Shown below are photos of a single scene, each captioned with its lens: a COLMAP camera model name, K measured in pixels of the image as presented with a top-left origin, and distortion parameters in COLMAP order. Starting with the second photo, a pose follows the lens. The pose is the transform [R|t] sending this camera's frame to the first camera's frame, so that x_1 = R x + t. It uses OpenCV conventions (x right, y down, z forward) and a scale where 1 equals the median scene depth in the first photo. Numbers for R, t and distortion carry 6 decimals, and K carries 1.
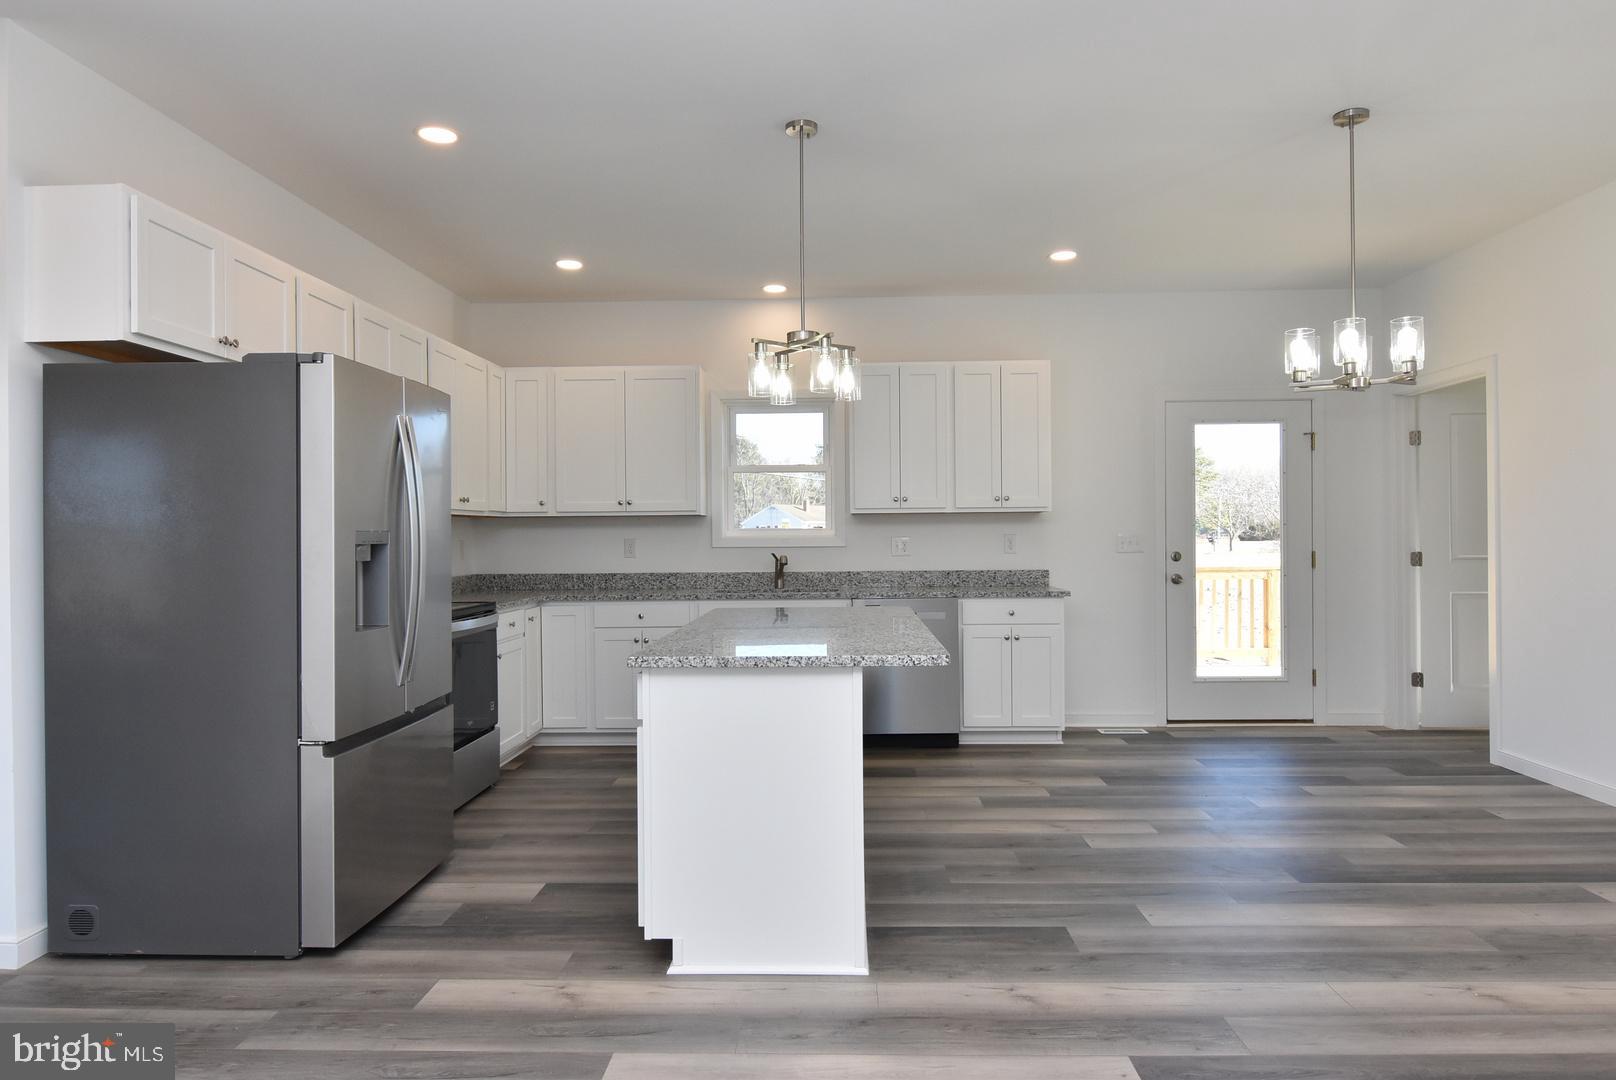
lens RADIAL K [[1014.3, 0, 811.9], [0, 1014.3, 537.7], [0, 0, 1]] dist [0.005354, -0.013312]
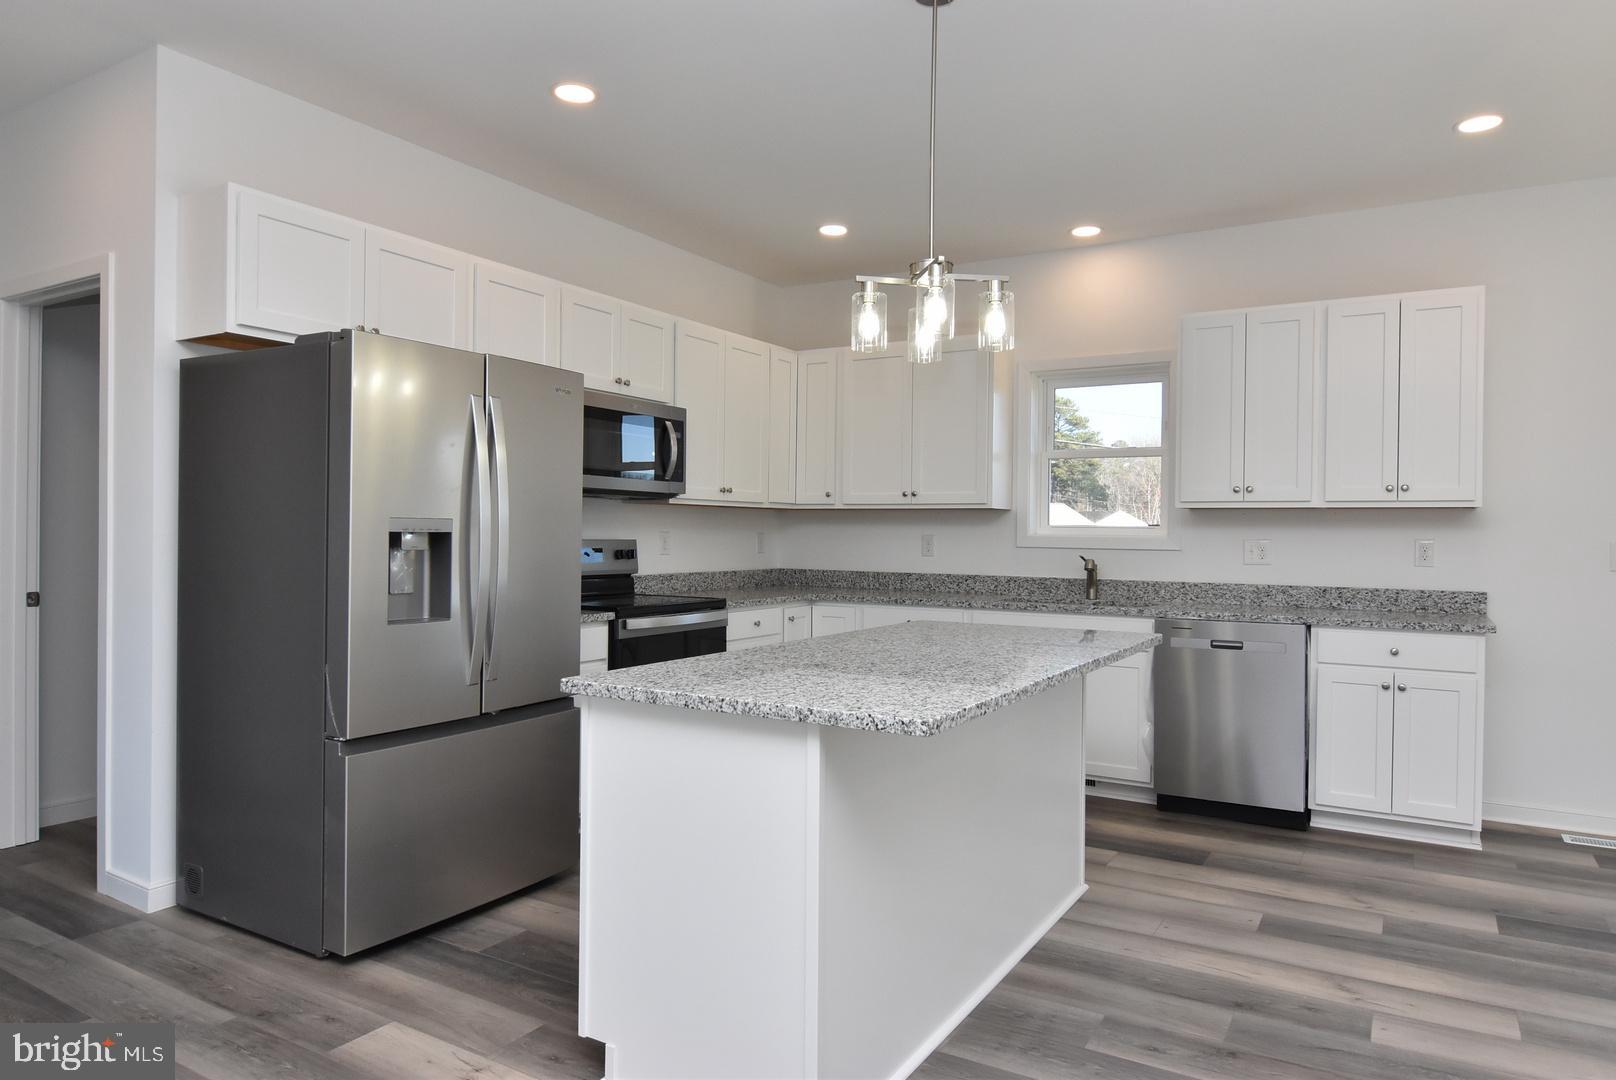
lens RADIAL K [[1014.3, 0, 811.9], [0, 1014.3, 537.7], [0, 0, 1]] dist [0.005354, -0.013312]
pose [[0.873996, 0.021761, -0.485445, 0.183202], [-0.020259, 0.999760, 0.008342, -0.002070], [0.485510, 0.002543, 0.874227, 0.193167]]
